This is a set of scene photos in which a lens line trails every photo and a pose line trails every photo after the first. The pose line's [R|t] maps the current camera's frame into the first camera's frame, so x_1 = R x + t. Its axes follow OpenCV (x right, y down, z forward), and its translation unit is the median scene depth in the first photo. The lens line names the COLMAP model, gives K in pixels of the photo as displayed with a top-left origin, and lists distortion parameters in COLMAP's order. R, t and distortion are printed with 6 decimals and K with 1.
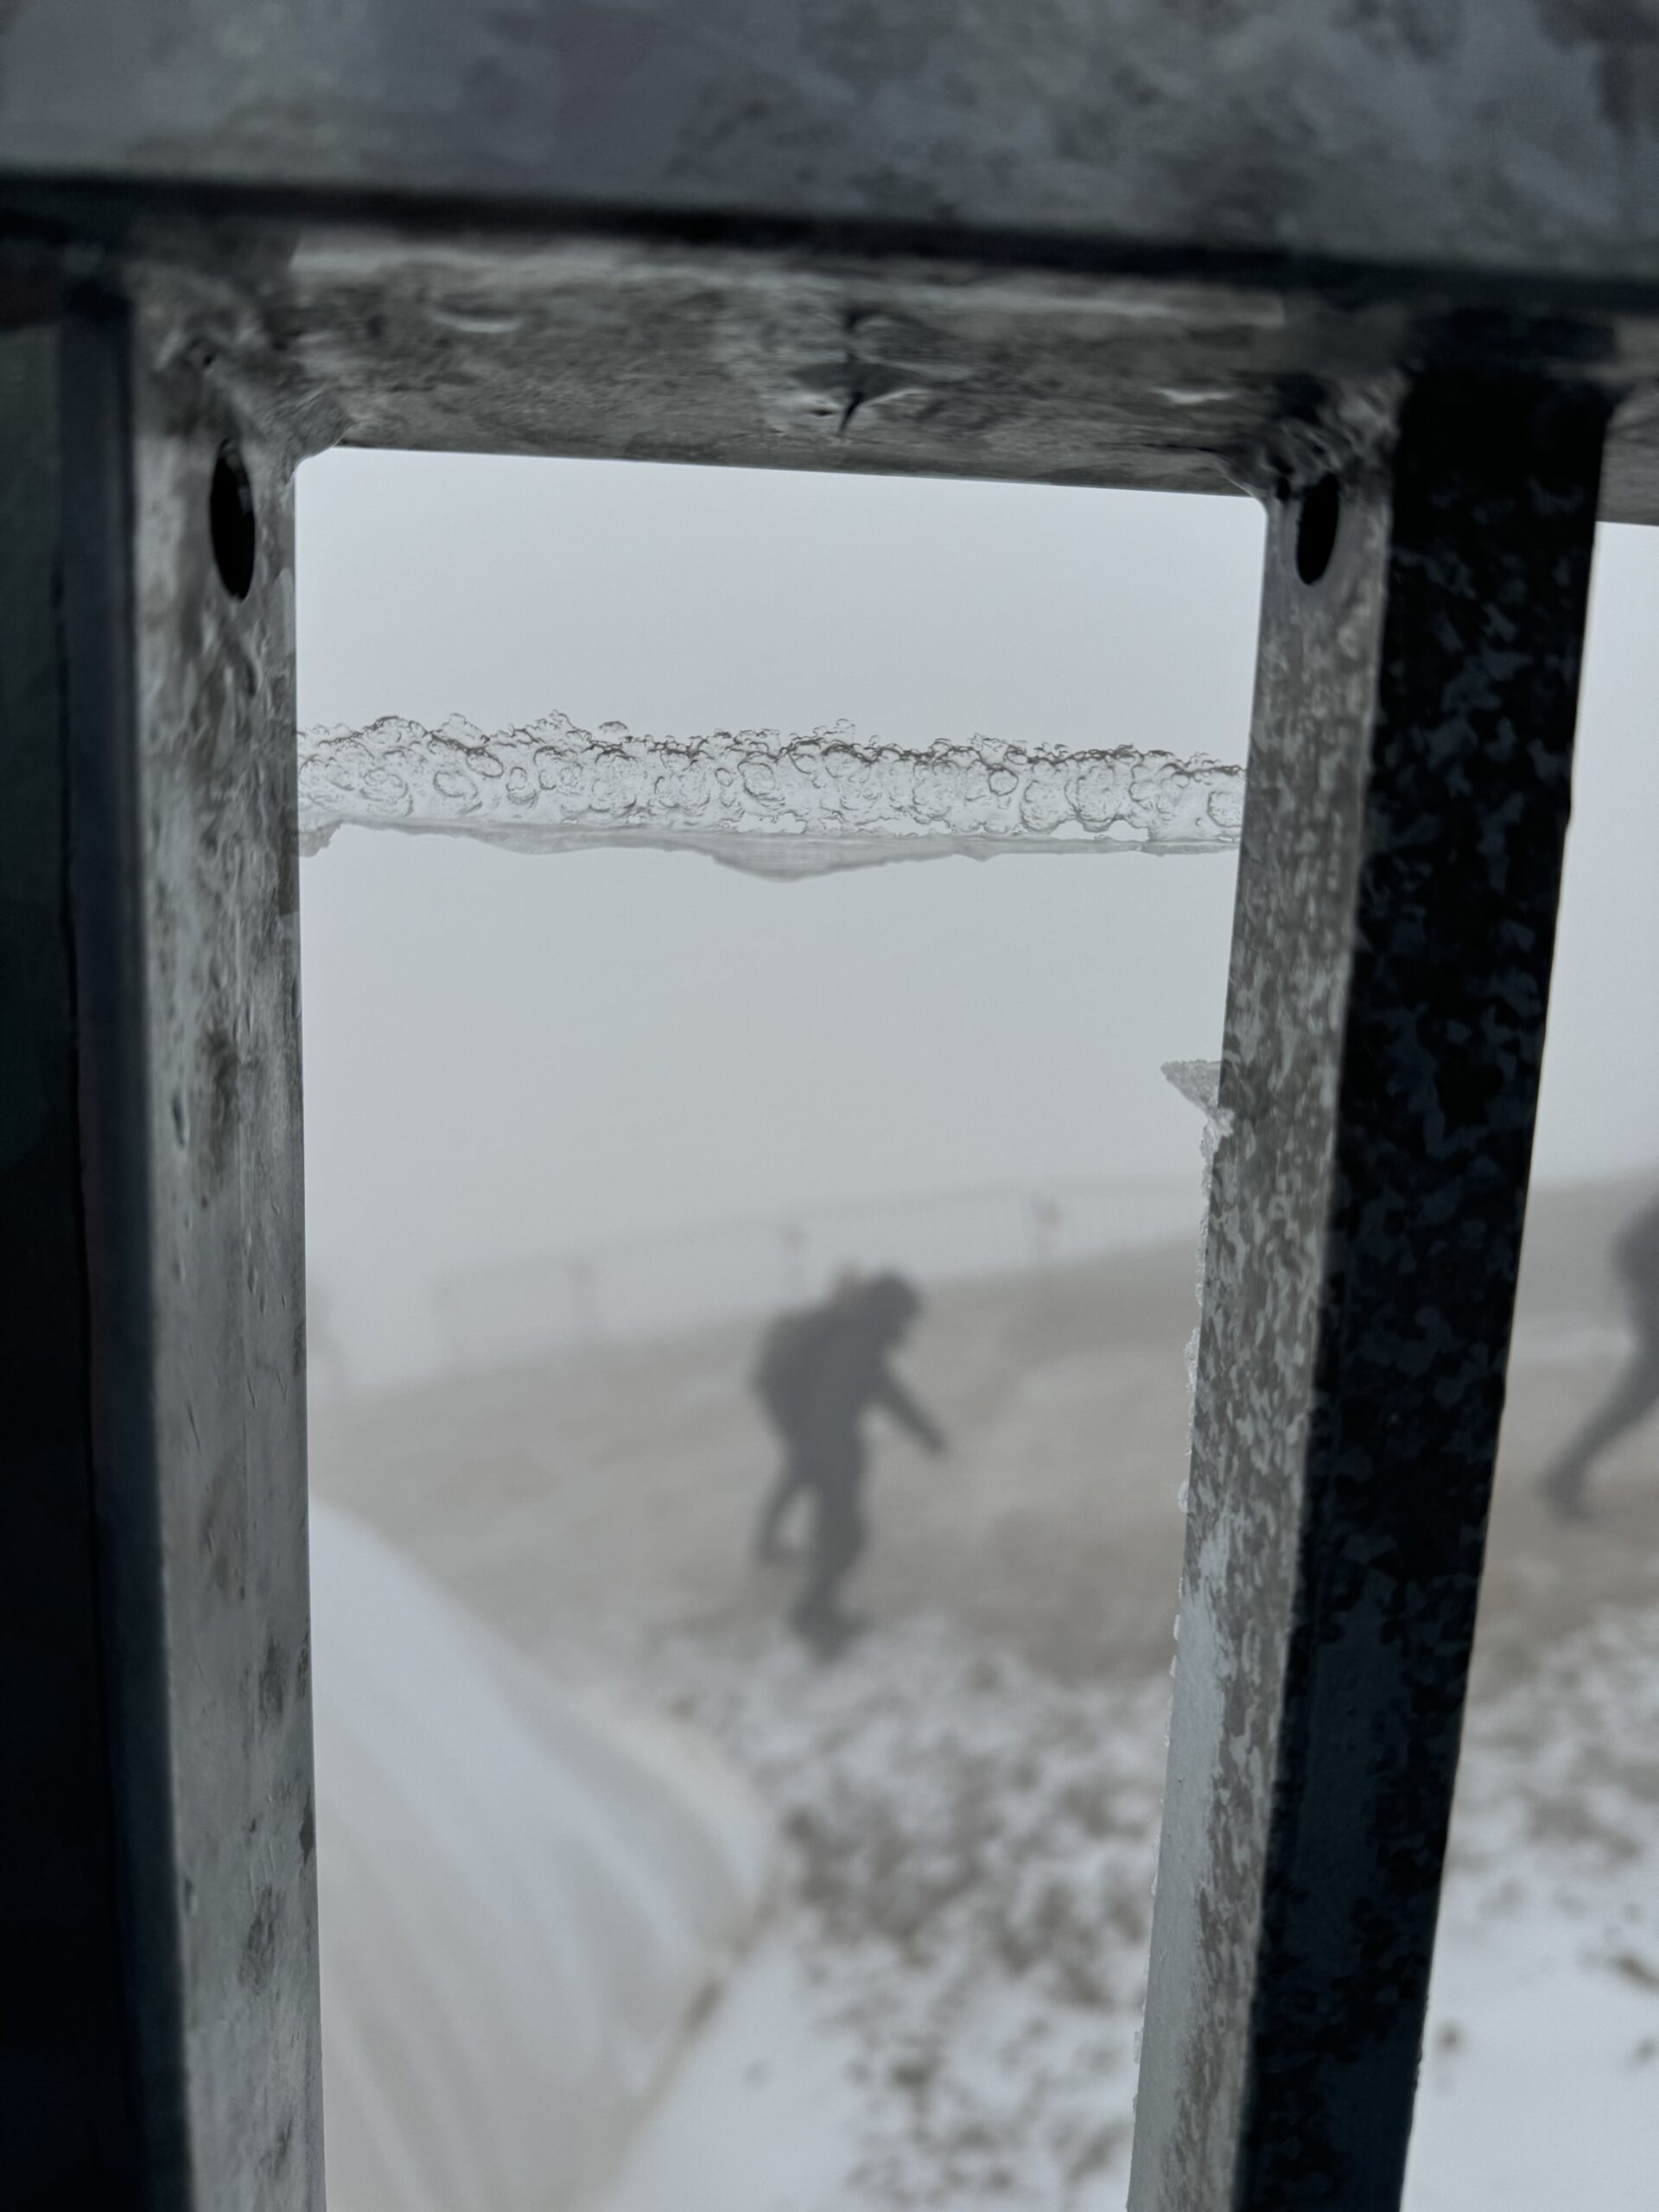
lens RADIAL K [[1257.5, 0, 829.5], [0, 1257.5, 1106.0], [0, 0, 1]] dist [-0.024710, -0.001754]
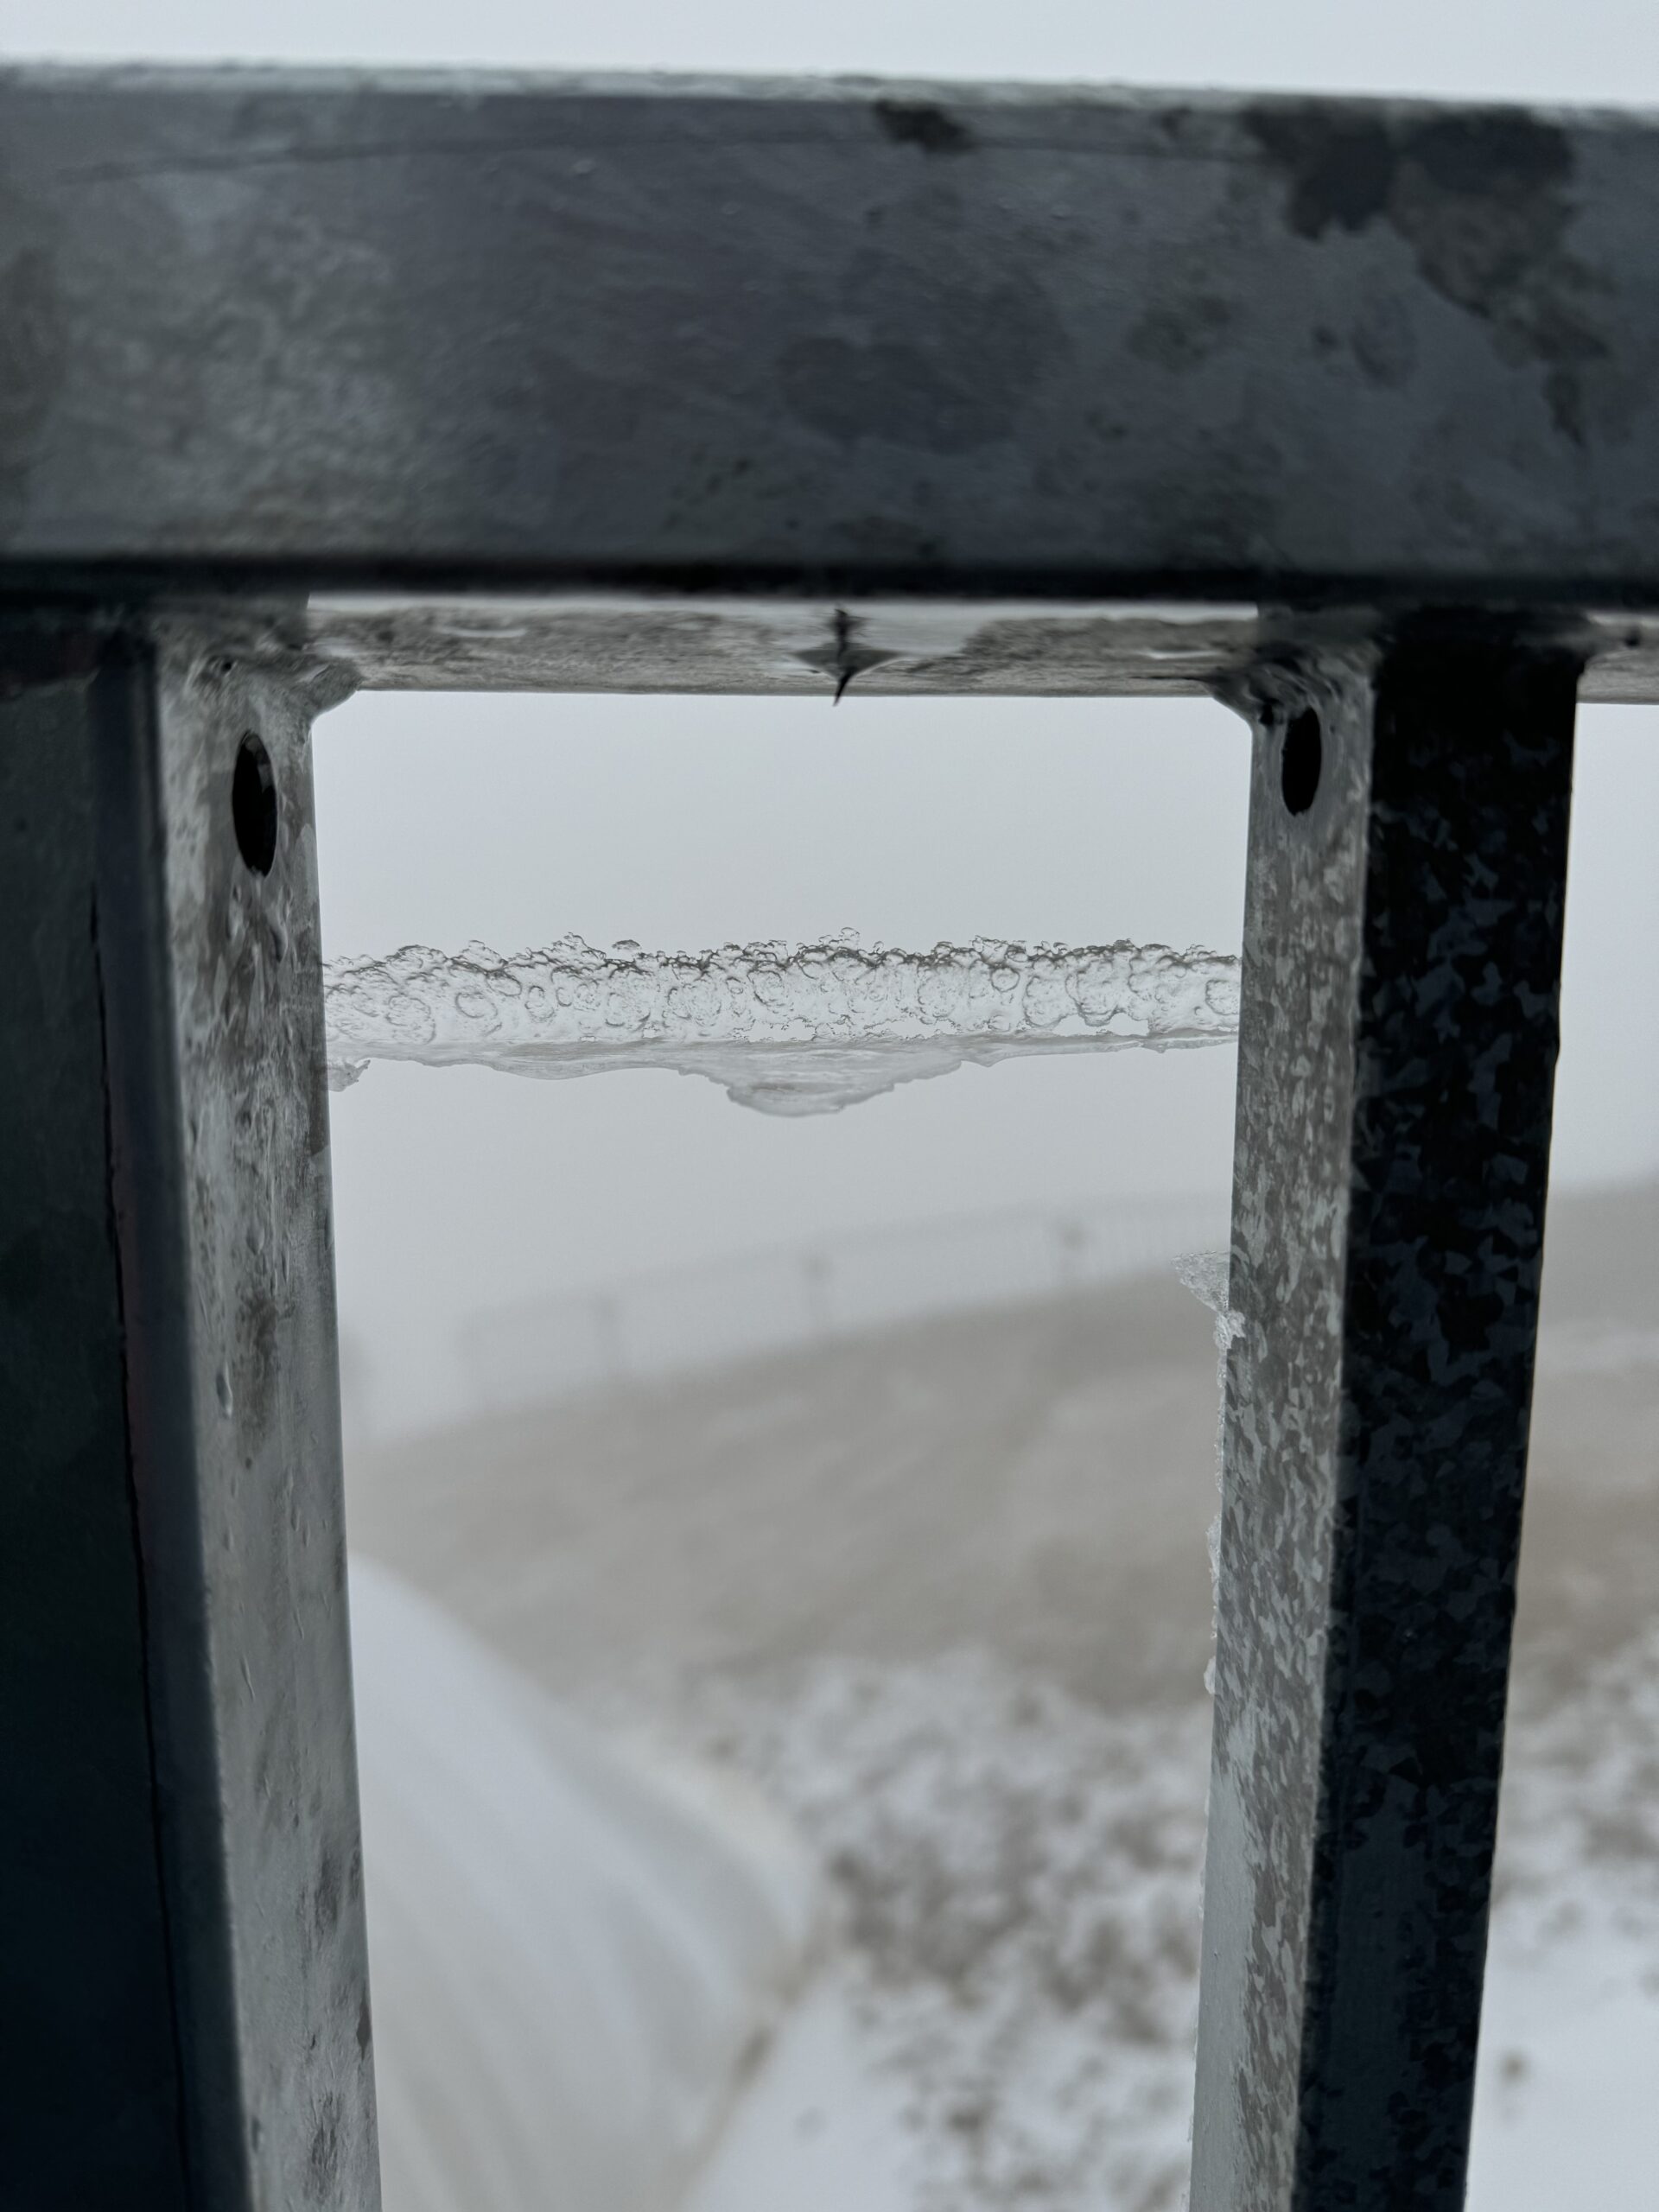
lens RADIAL K [[1257.5, 0, 829.5], [0, 1257.5, 1106.0], [0, 0, 1]] dist [-0.024710, -0.001754]
pose [[0.999262, -0.035159, -0.015494, 0.007323], [0.034871, 0.999221, -0.018474, -0.161129], [0.016132, 0.017920, 0.999709, -0.031825]]
